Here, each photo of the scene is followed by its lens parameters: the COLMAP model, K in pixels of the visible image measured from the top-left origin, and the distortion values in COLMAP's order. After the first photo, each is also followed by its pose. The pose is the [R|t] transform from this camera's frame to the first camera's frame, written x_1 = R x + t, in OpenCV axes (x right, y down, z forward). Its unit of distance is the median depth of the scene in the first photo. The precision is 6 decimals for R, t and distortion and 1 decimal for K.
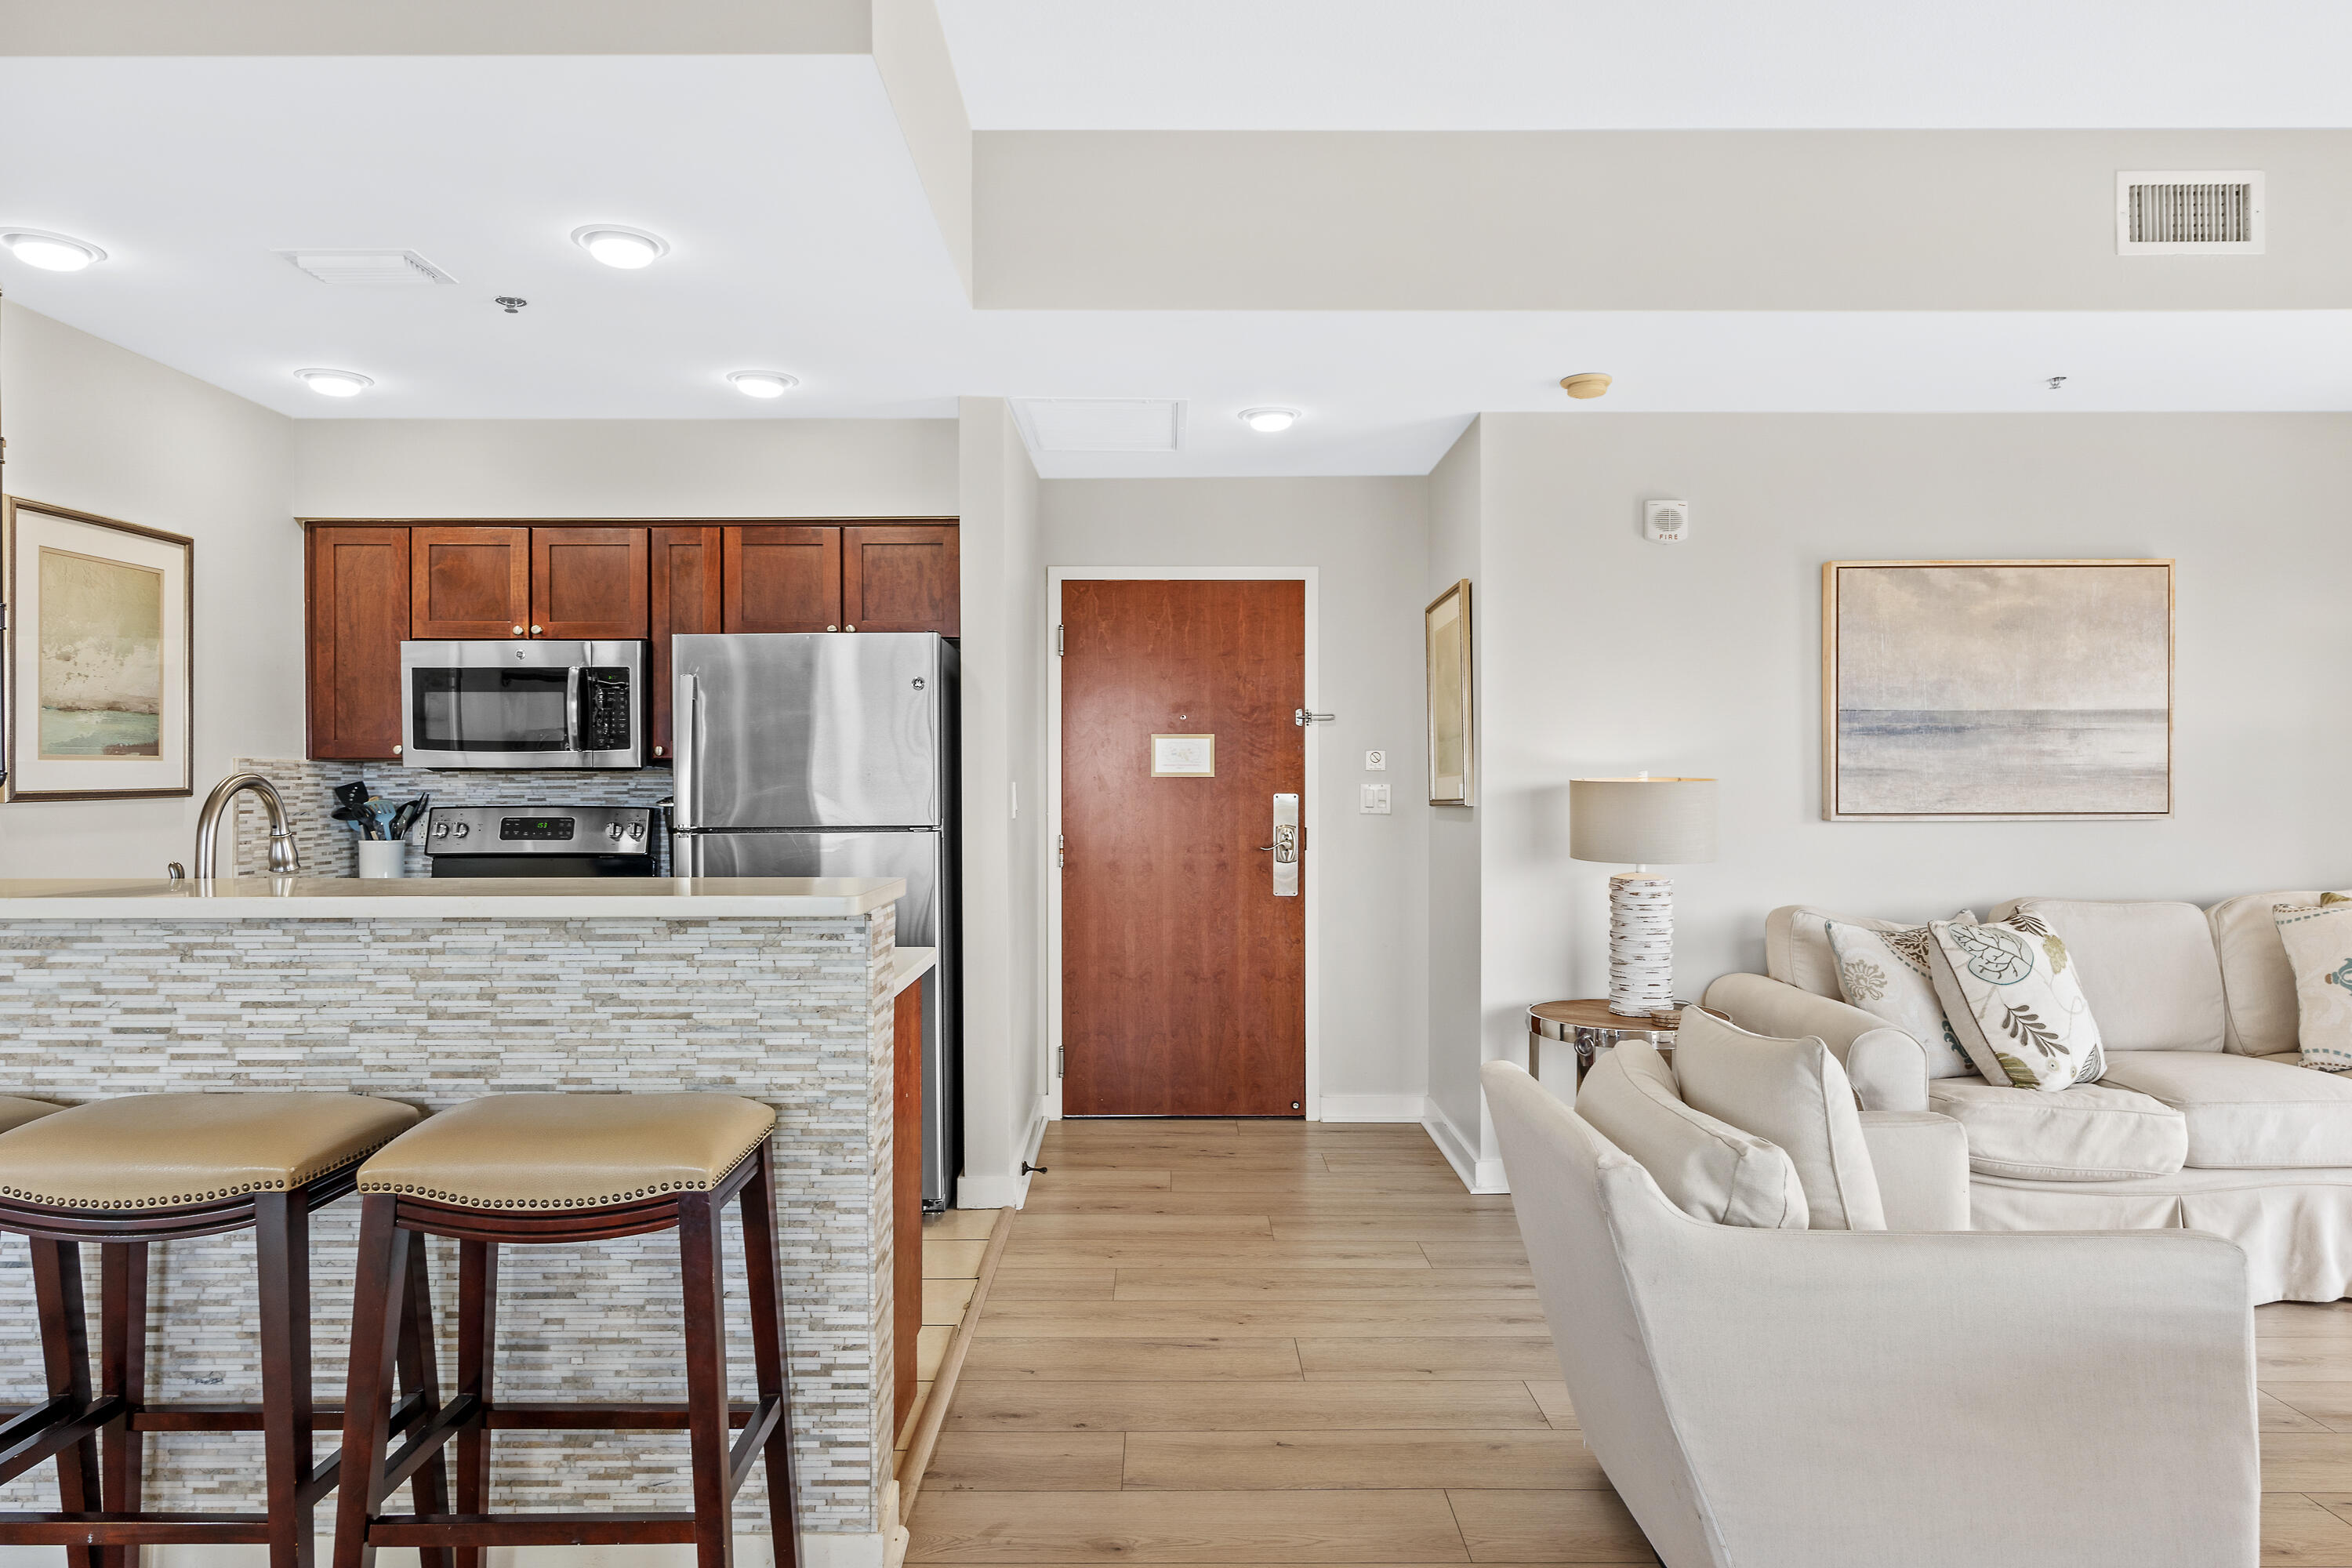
lens RADIAL K [[1436.0, 0, 1176.6], [0, 1436.0, 779.9], [0, 0, 1]] dist [0.000862, -0.000710]
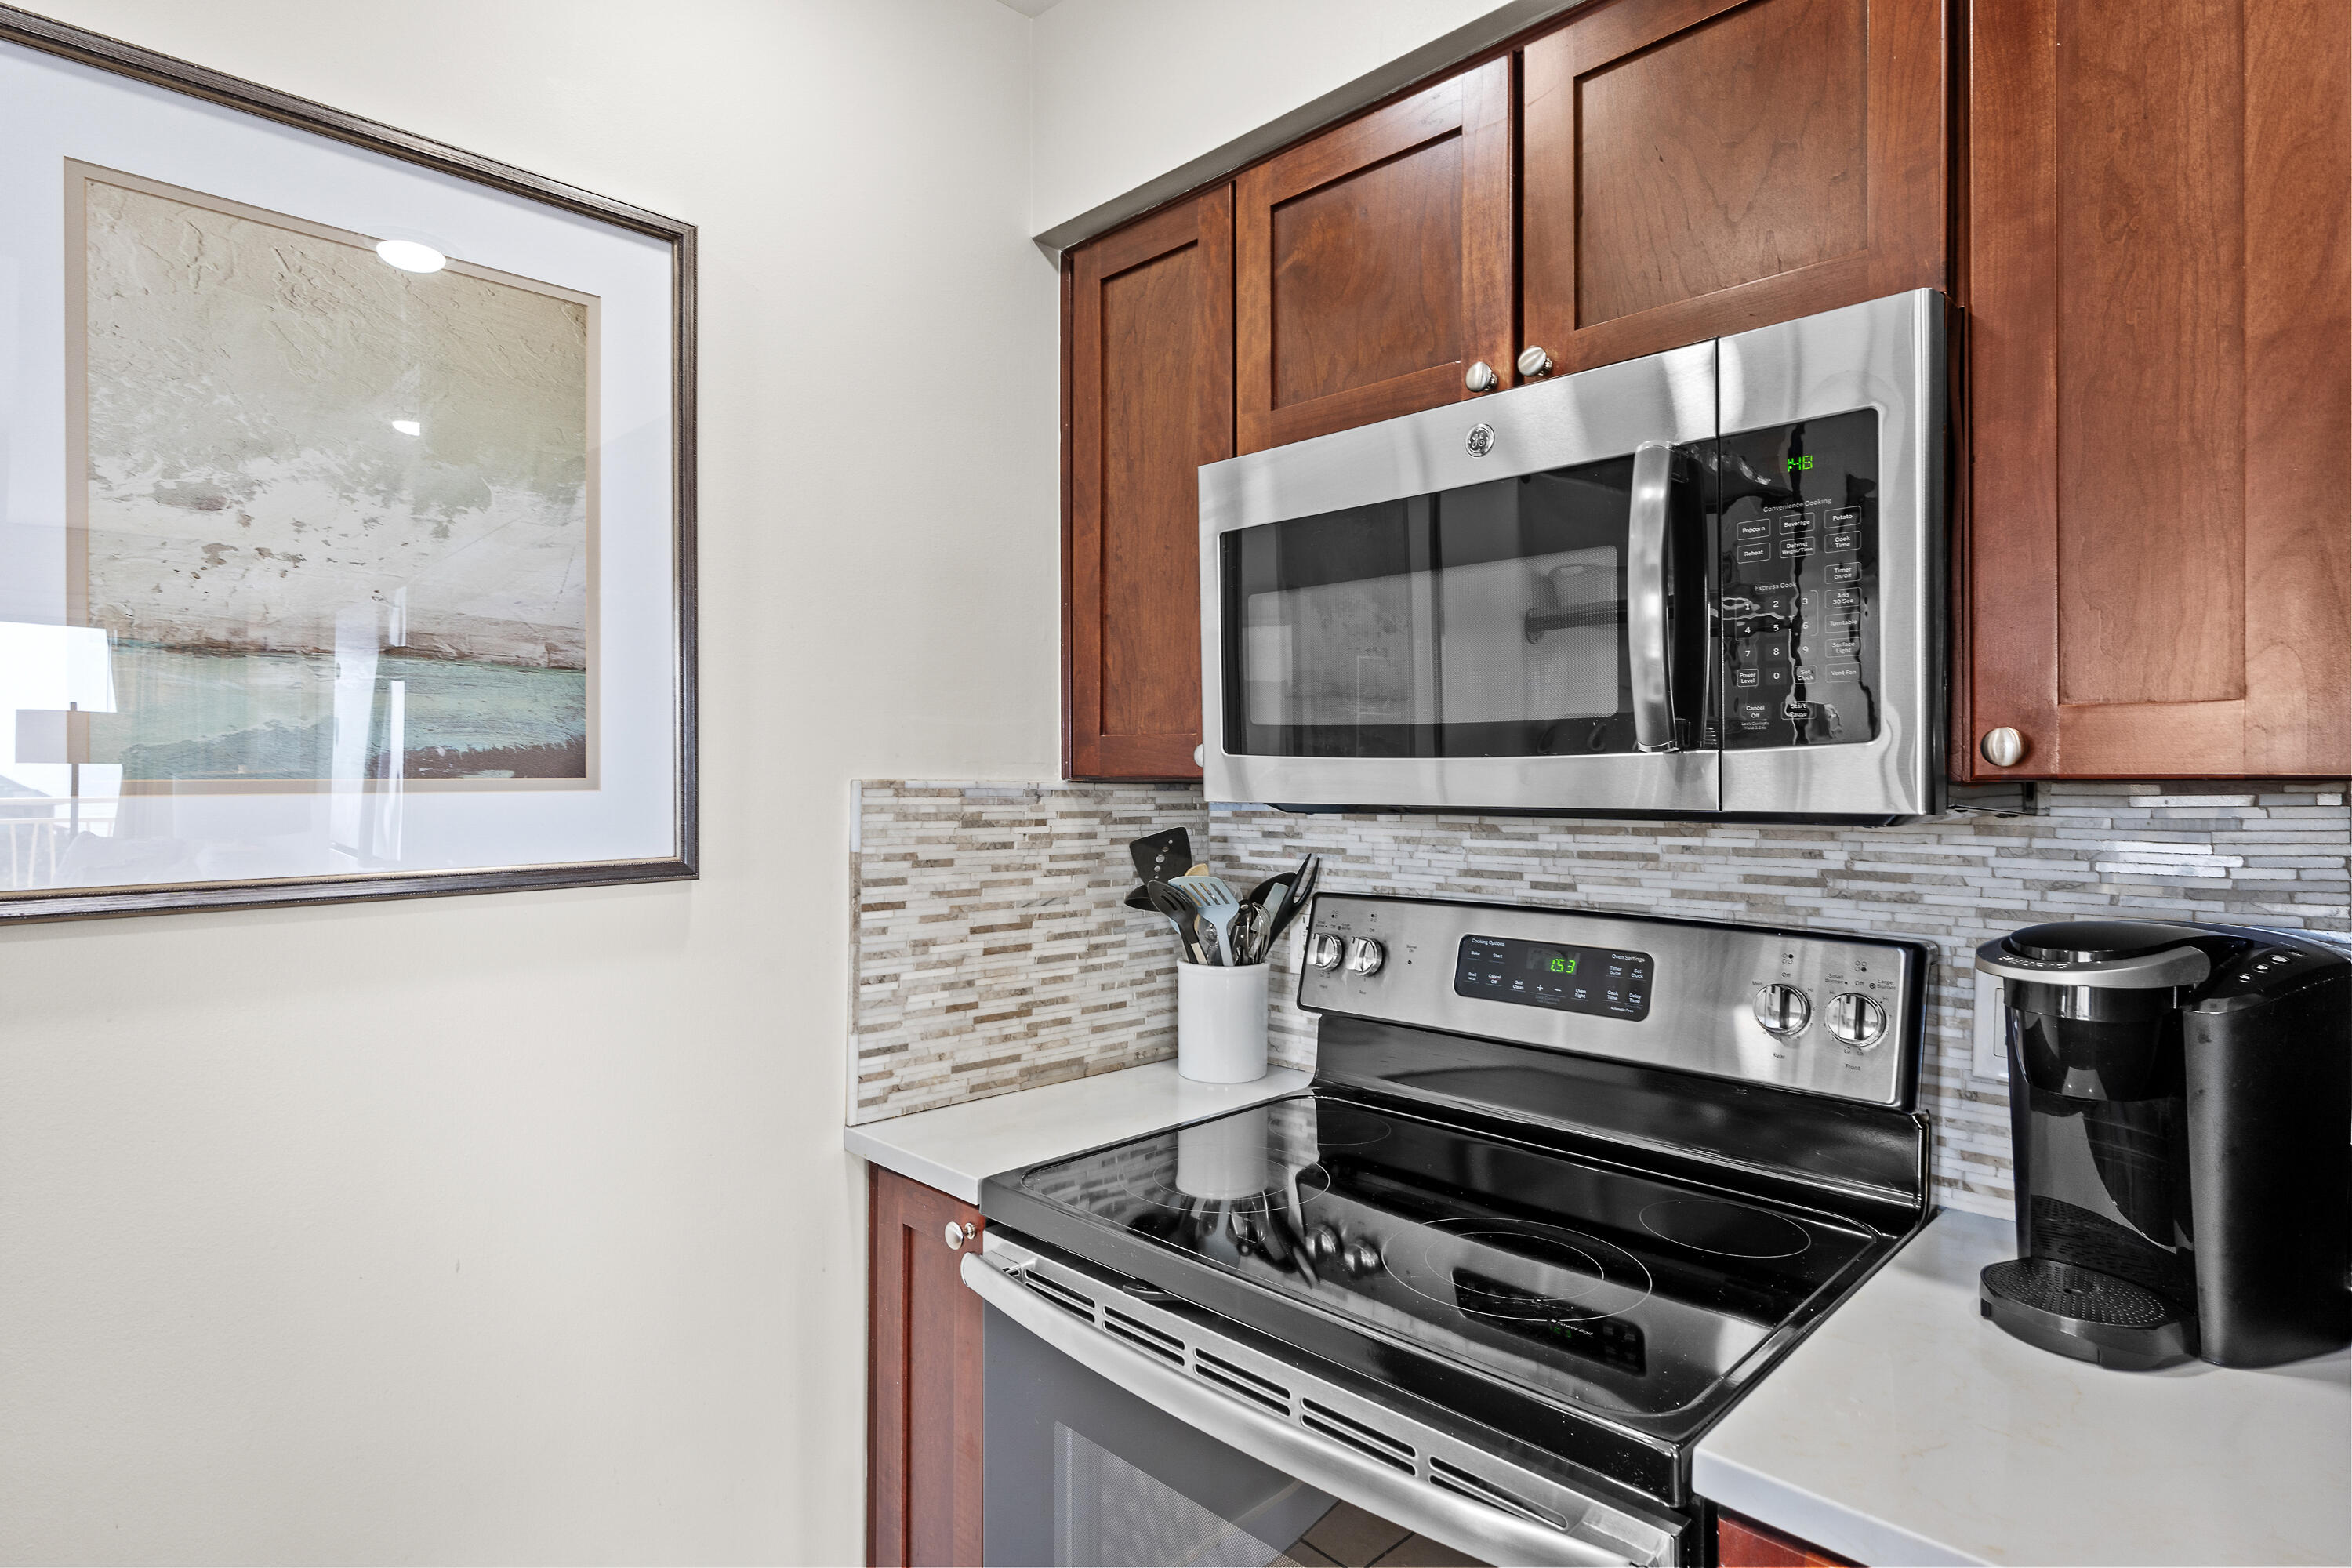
lens RADIAL K [[1220.7, 0, 1157.8], [0, 1220.7, 783.5], [0, 0, 1]] dist [-0.007223, 0.004346]
pose [[0.707300, 0.003911, -0.706902, -0.314138], [-0.003380, 0.999992, 0.002151, -0.014107], [0.706905, 0.000868, 0.707308, 0.749820]]
